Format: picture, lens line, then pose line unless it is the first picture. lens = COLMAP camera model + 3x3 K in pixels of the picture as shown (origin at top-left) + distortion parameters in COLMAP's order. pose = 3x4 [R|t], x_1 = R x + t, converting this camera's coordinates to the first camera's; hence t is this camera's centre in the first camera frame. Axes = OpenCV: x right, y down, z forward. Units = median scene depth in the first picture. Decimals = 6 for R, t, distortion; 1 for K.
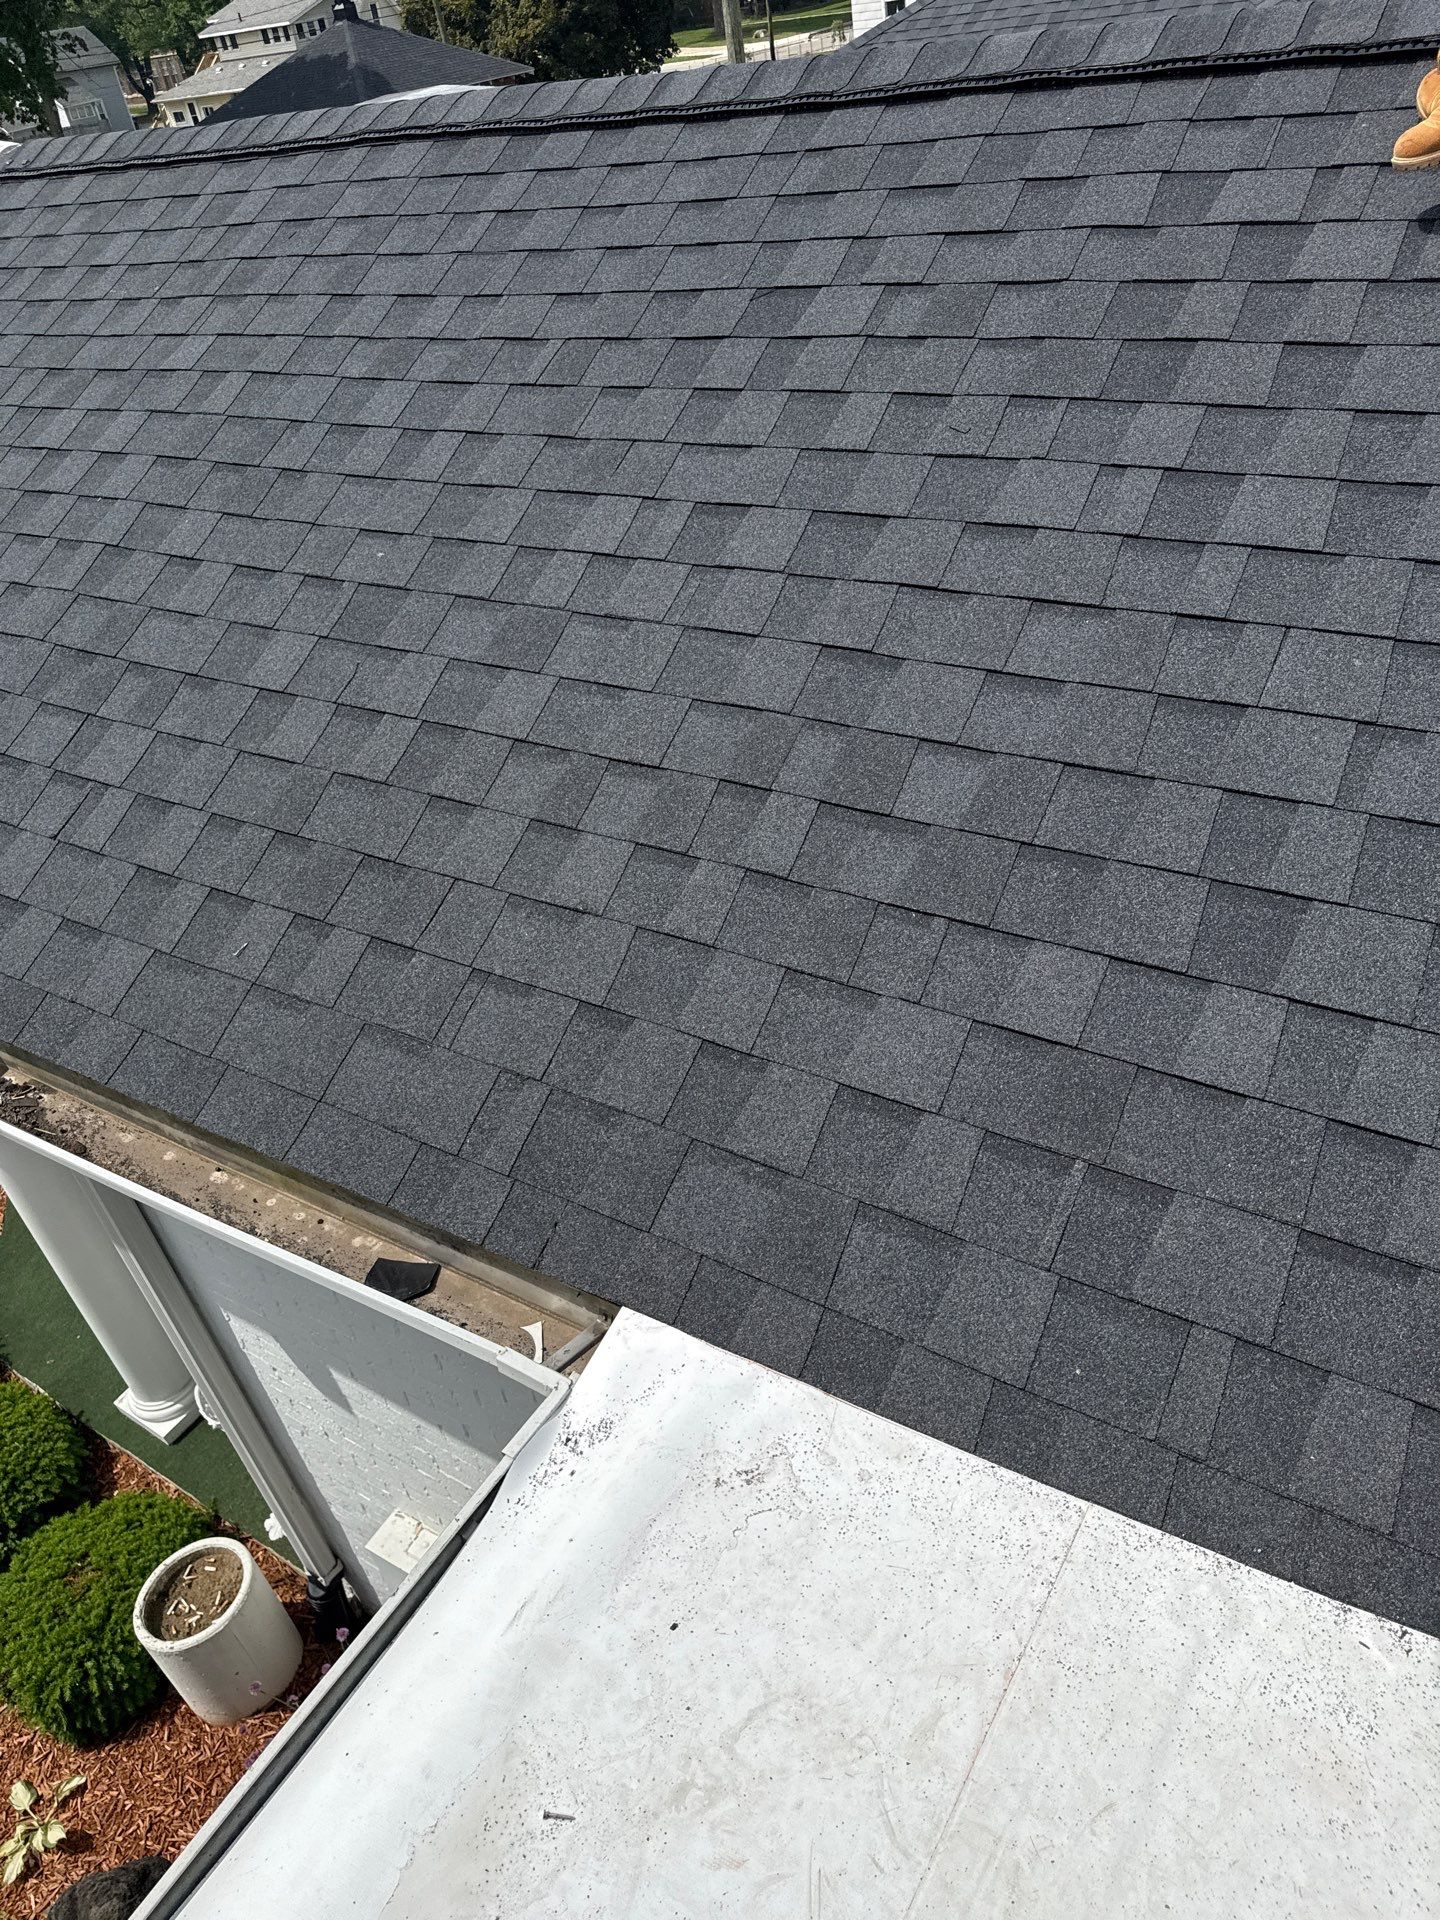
lens RADIAL K [[1346.8, 0, 720.0], [0, 1346.8, 960.0], [0, 0, 1]] dist [0.048451, -0.055114]
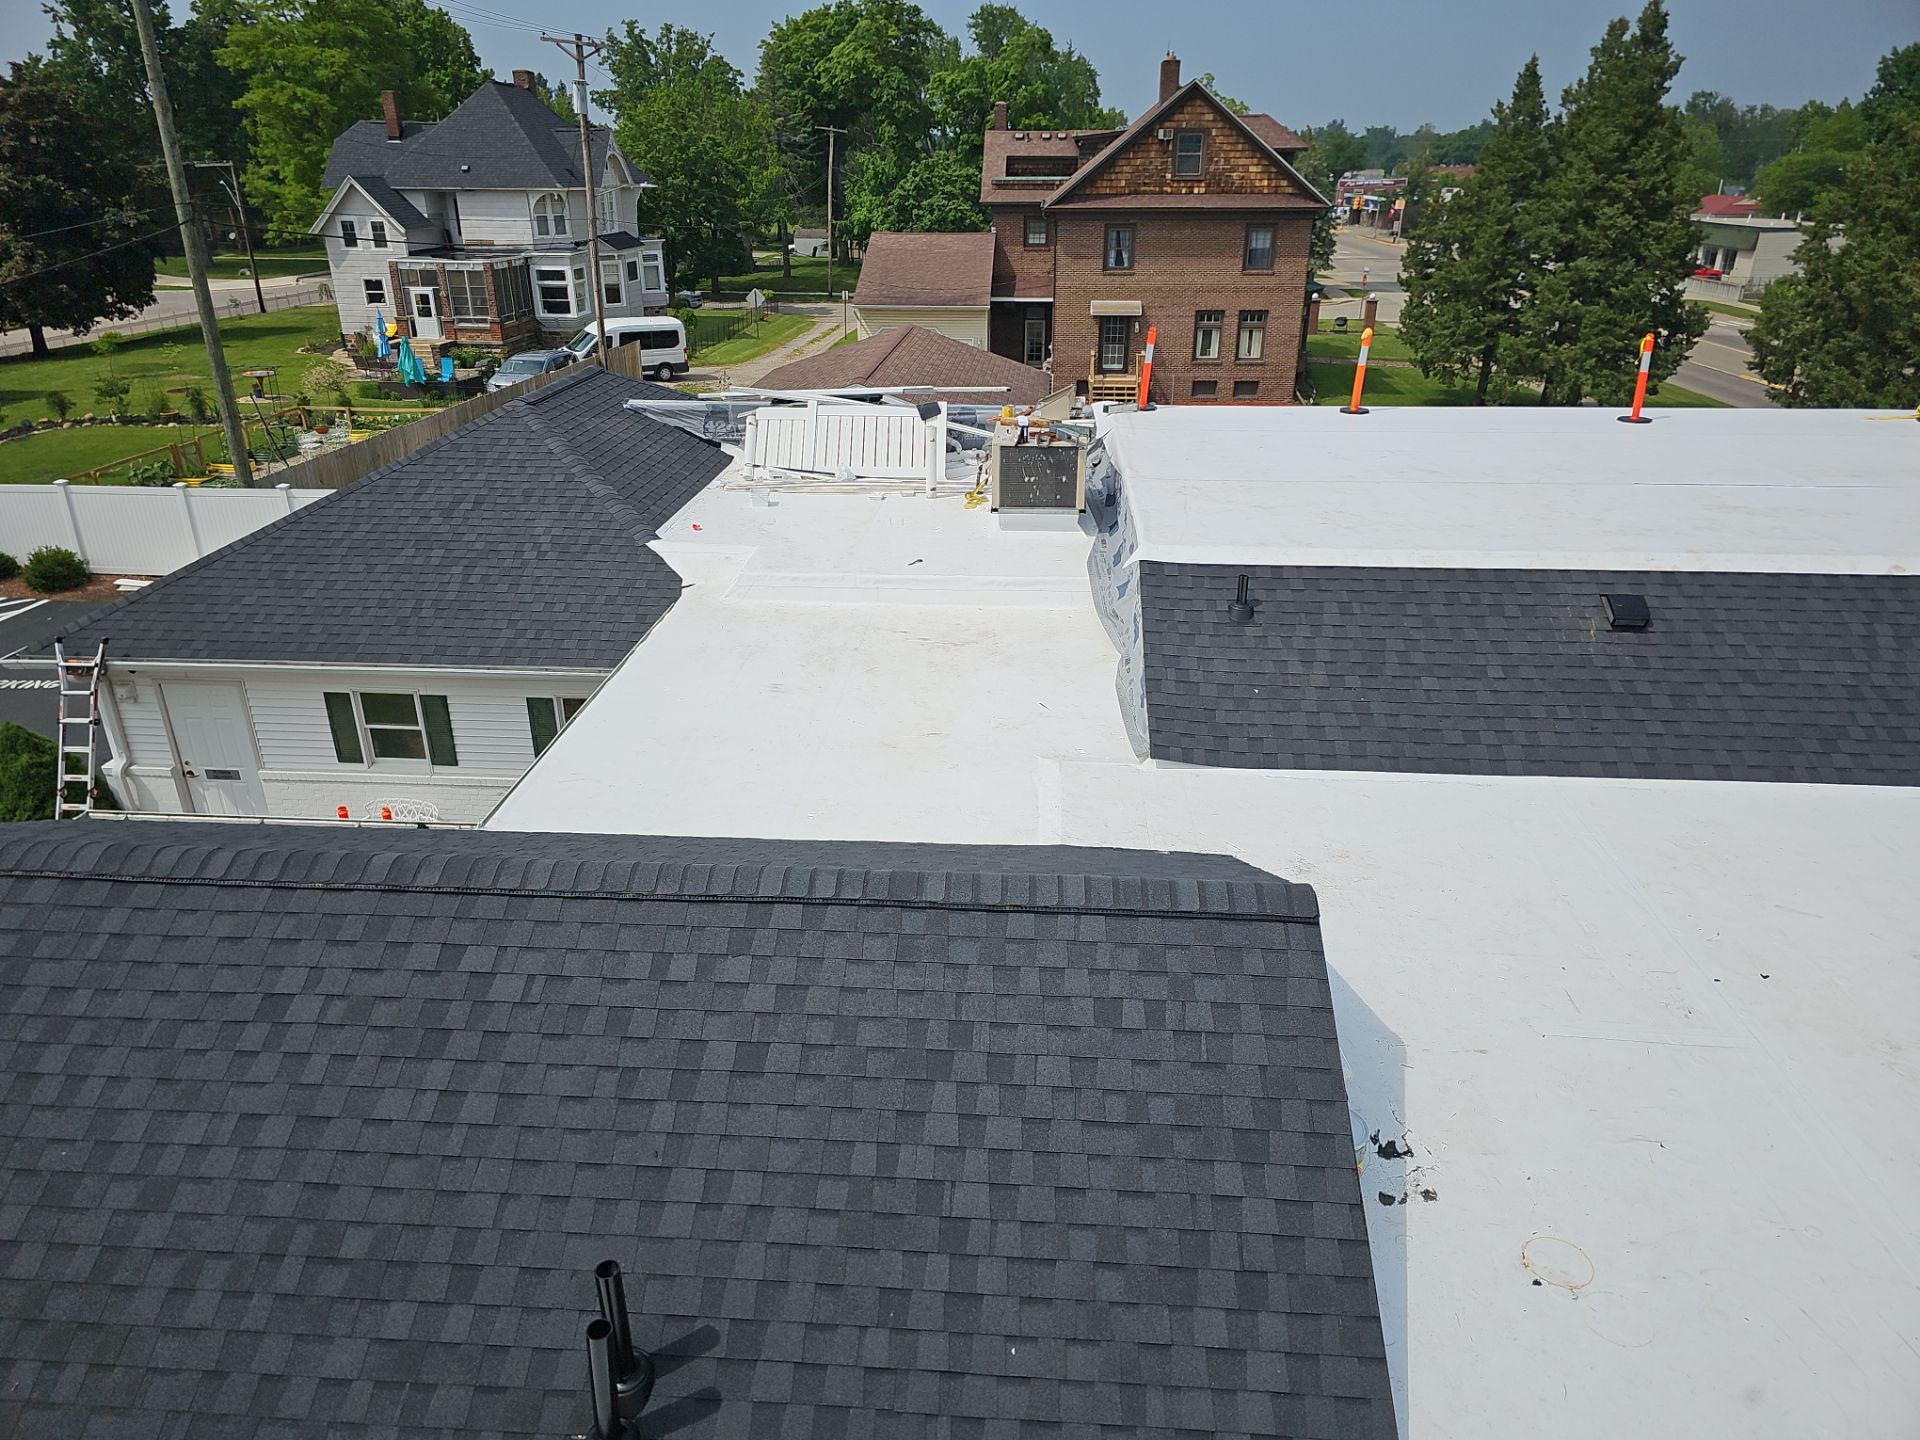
lens RADIAL K [[1254.9, 0, 966.0], [0, 1254.9, 717.5], [0, 0, 1]] dist [0.055108, -0.045877]
pose [[0.869822, -0.073980, 0.487788, 0.051780], [0.195024, 0.959727, -0.202211, -0.327253], [-0.453184, 0.271018, 0.849219, -1.697284]]
